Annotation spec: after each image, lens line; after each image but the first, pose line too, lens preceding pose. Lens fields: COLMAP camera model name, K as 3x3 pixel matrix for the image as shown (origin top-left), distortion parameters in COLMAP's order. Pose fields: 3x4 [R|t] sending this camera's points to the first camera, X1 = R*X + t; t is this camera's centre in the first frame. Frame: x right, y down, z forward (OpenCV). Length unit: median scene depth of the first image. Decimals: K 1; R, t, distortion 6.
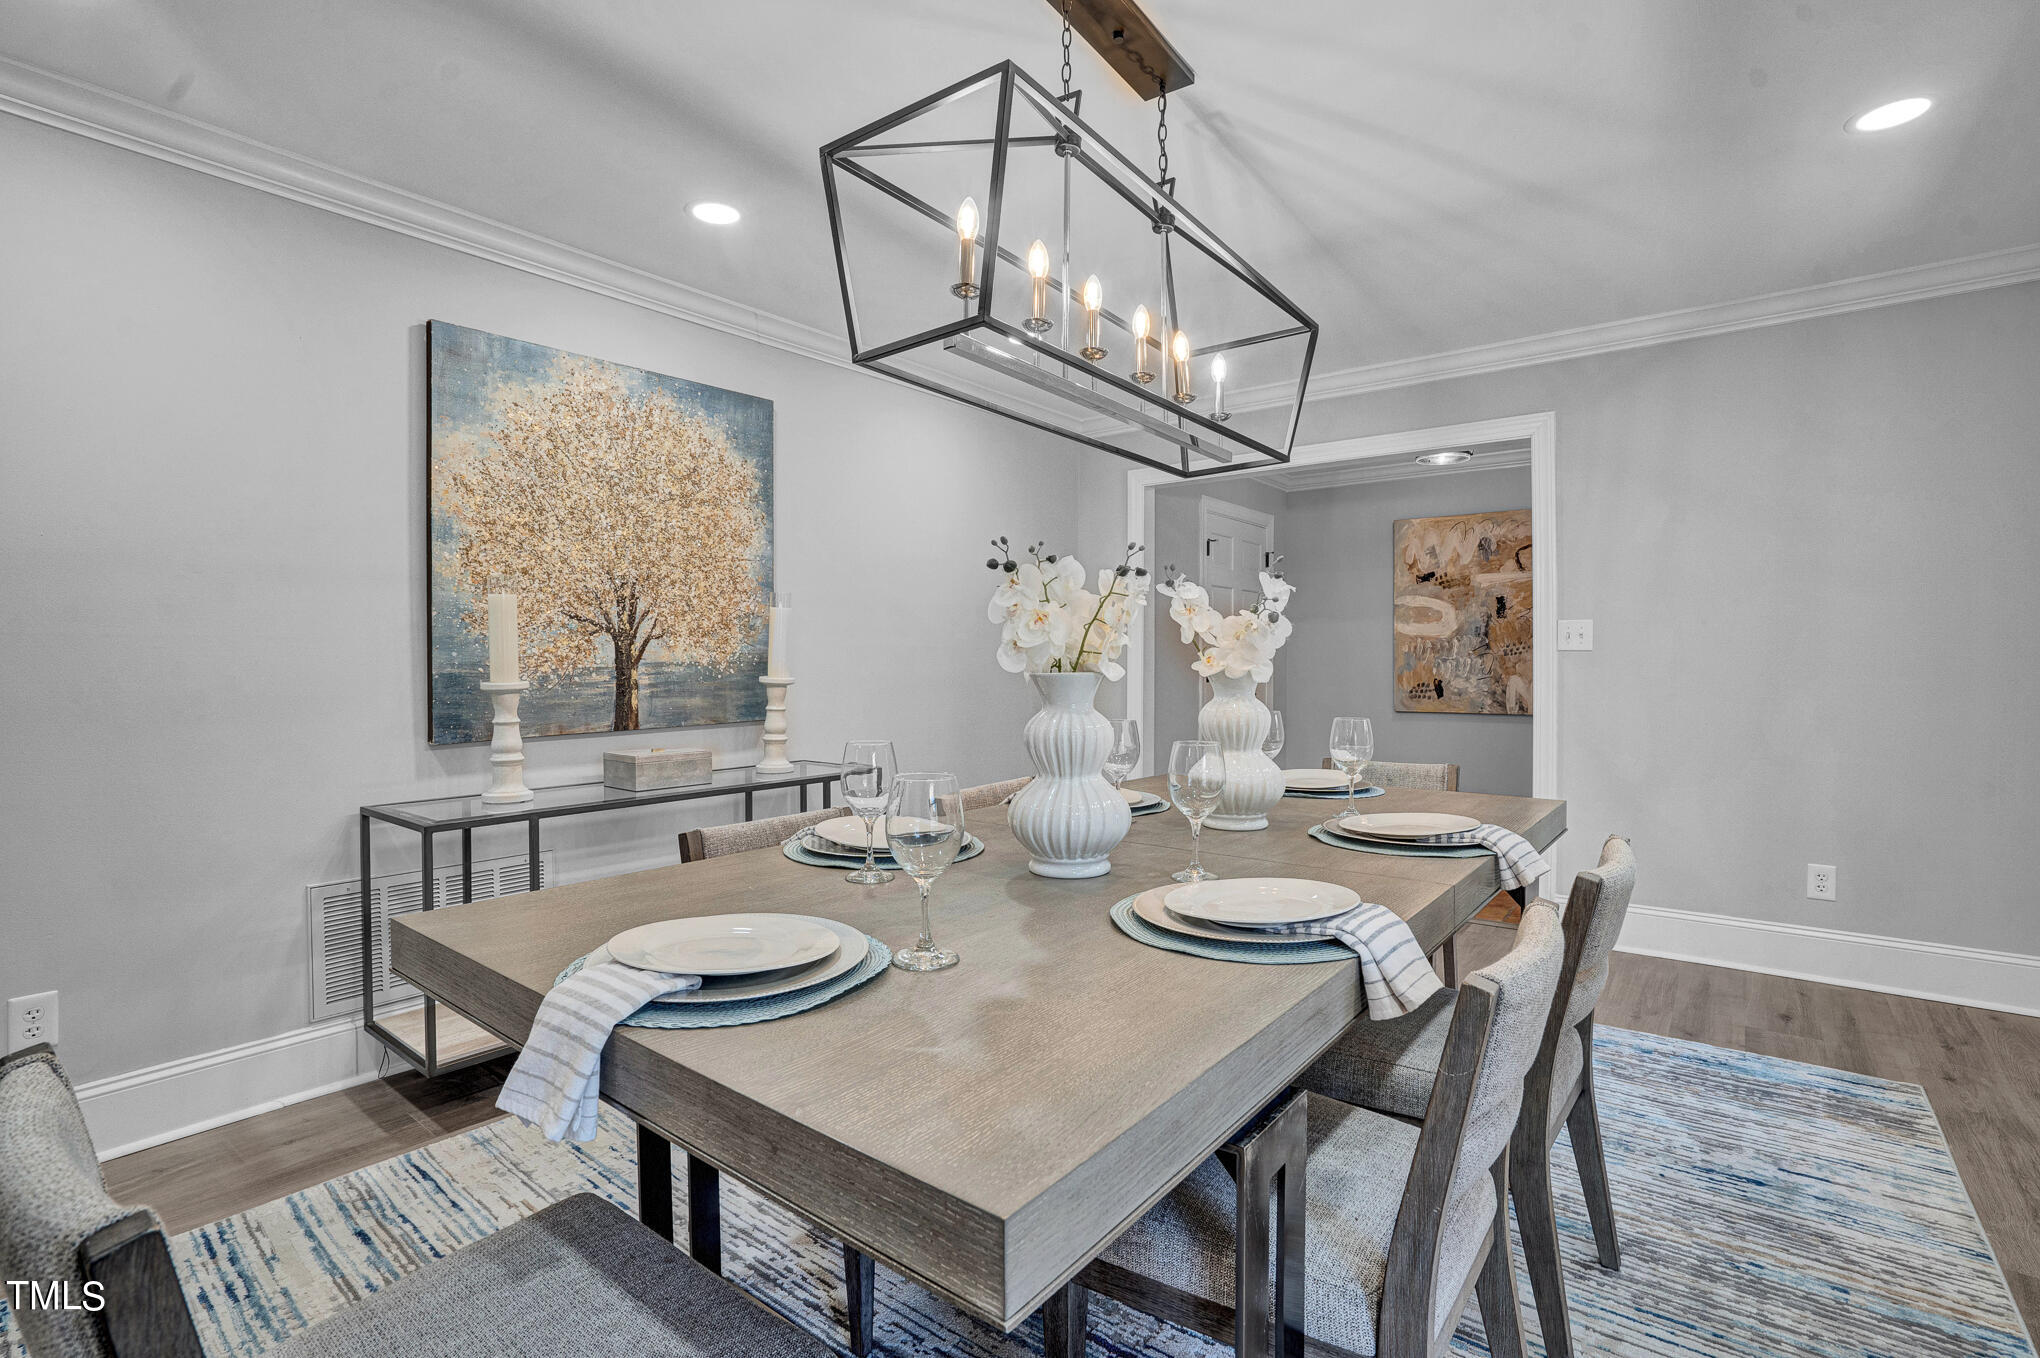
lens RADIAL K [[934.7, 0, 1020.0], [0, 934.7, 679.0], [0, 0, 1]] dist [-0.064280, 0.020639]
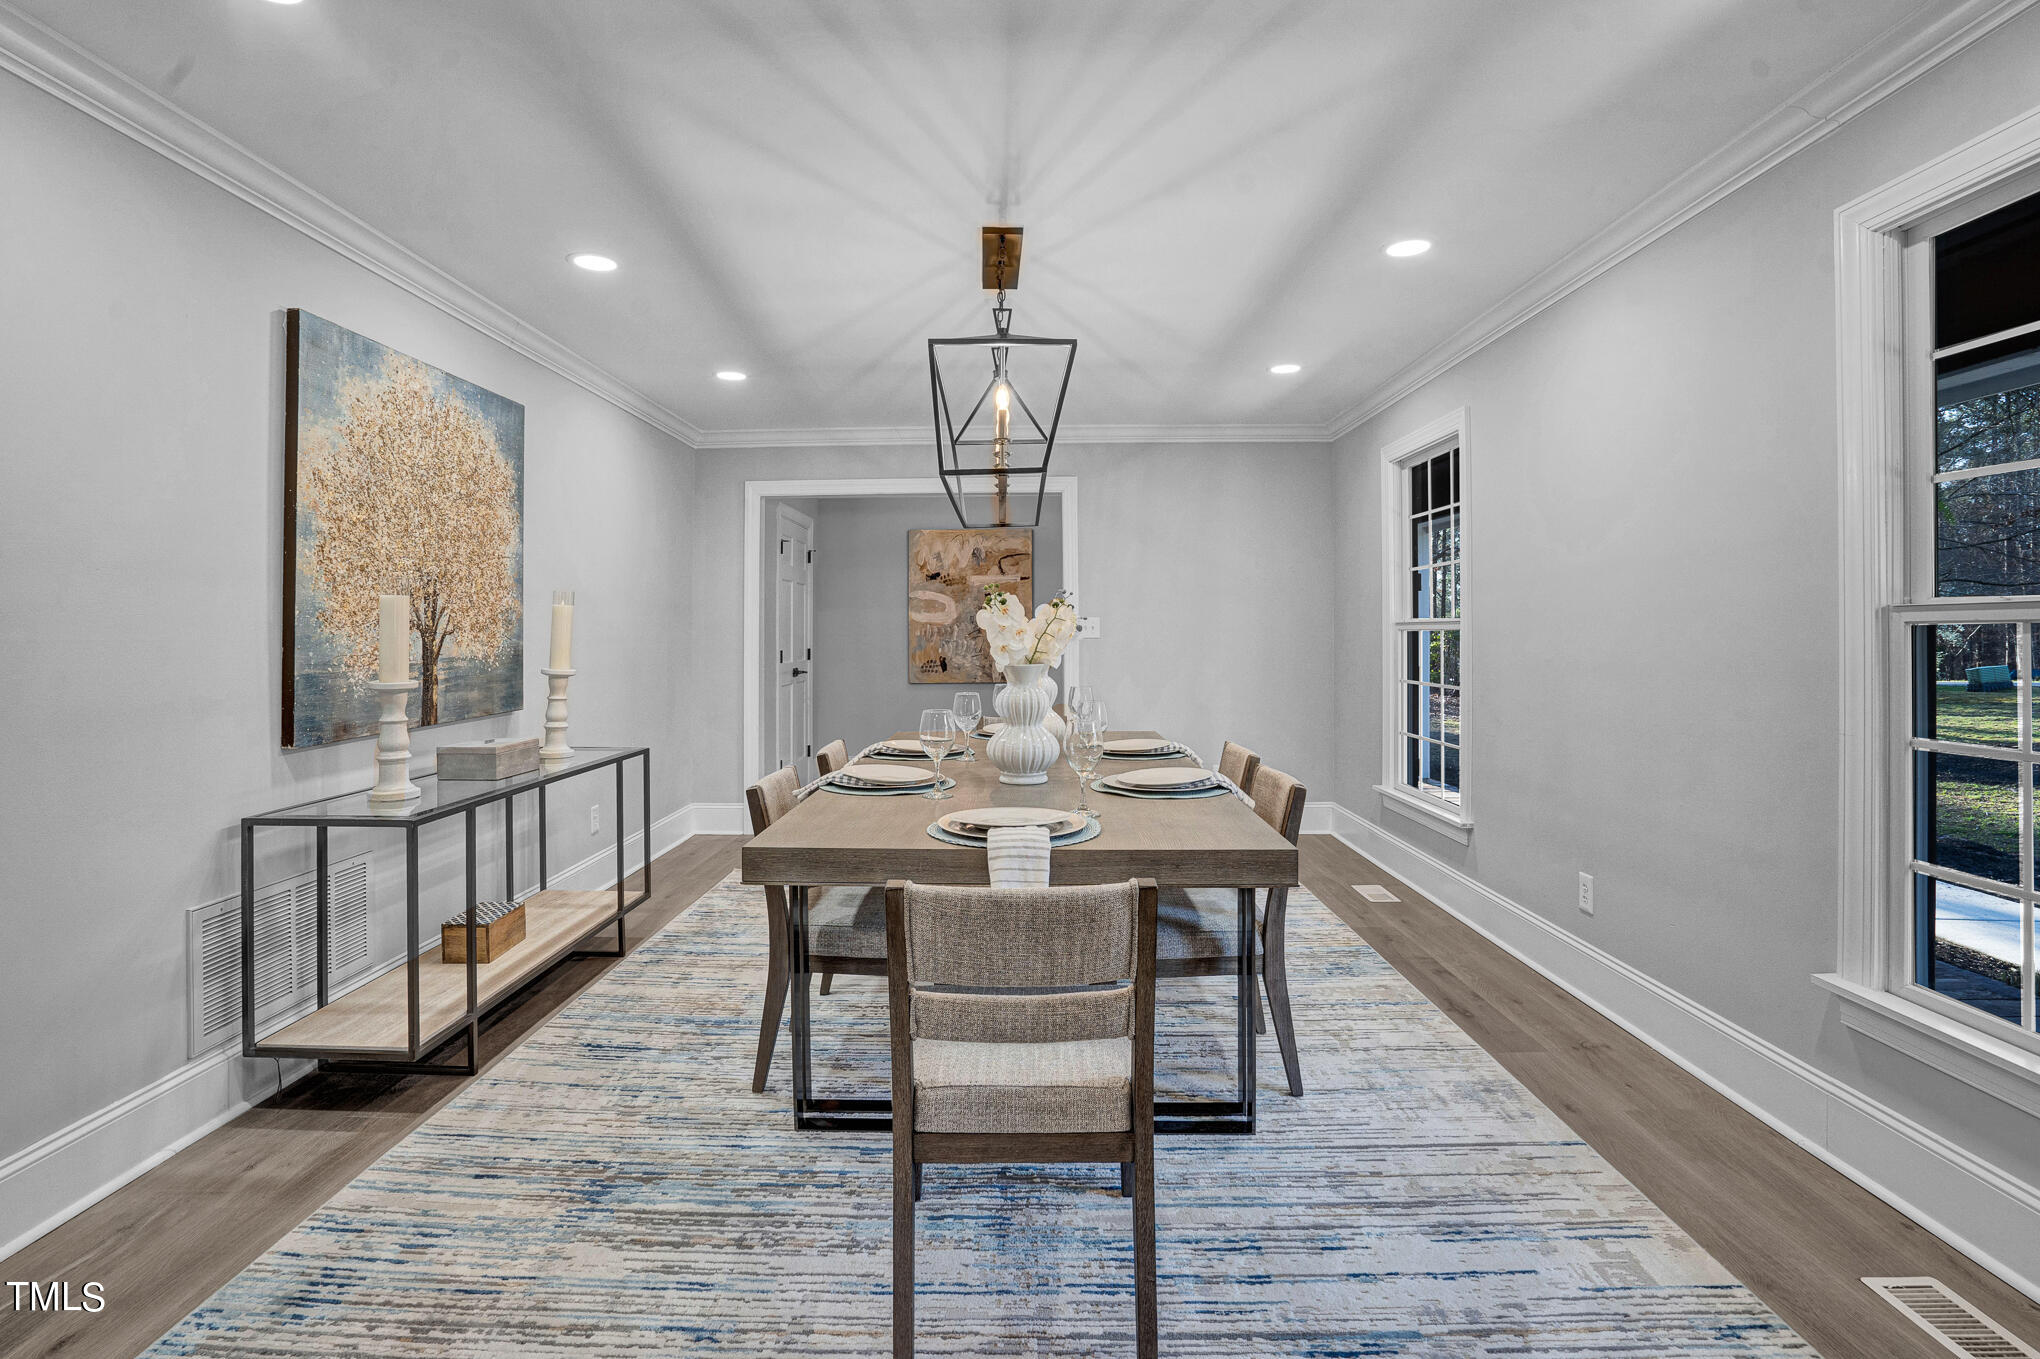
lens RADIAL K [[927.6, 0, 1014.0], [0, 927.6, 653.8], [0, 0, 1]] dist [-0.058590, 0.020272]
pose [[0.801315, -0.015110, 0.598052, -0.503149], [0.015712, 0.999868, 0.004210, -0.016858], [-0.598037, 0.006023, 0.801446, -0.179138]]
